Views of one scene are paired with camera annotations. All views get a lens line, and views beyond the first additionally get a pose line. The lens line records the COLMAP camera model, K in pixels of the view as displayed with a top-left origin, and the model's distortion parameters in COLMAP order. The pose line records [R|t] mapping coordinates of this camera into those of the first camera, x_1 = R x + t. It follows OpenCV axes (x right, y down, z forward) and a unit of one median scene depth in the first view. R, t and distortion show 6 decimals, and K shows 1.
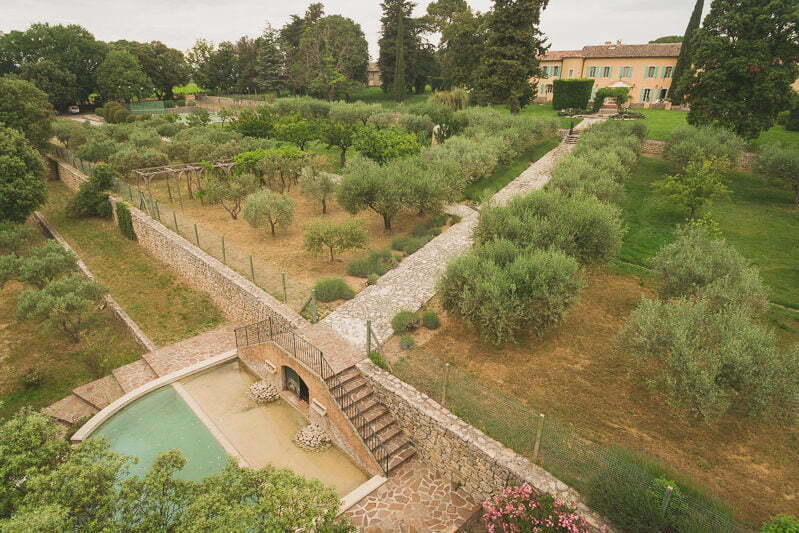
lens RADIAL K [[451.7, 0, 399.5], [0, 451.7, 266.5], [0, 0, 1]] dist [-0.018056, 0.002932]
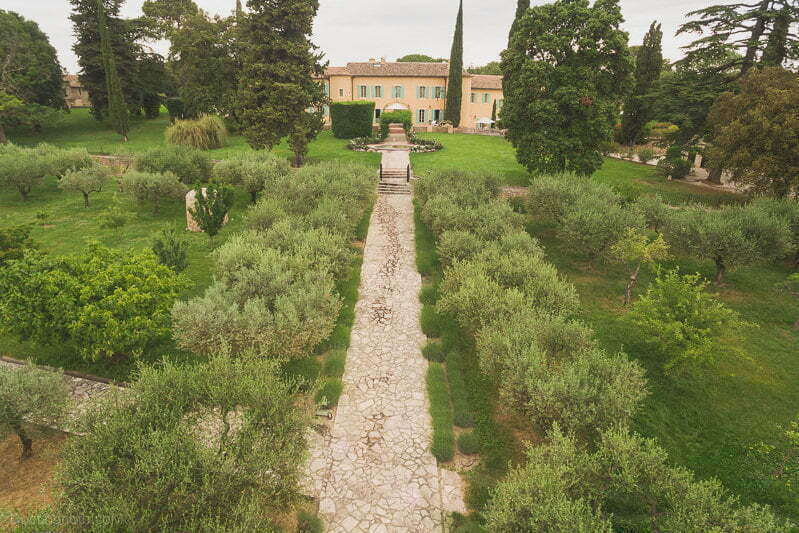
lens RADIAL K [[451.7, 0, 399.5], [0, 451.7, 266.5], [0, 0, 1]] dist [-0.018056, 0.002932]
pose [[0.869452, -0.175288, 0.461873, 0.017083], [0.185183, 0.982405, 0.024241, -0.100933], [-0.457996, 0.064455, 0.886615, 0.196182]]
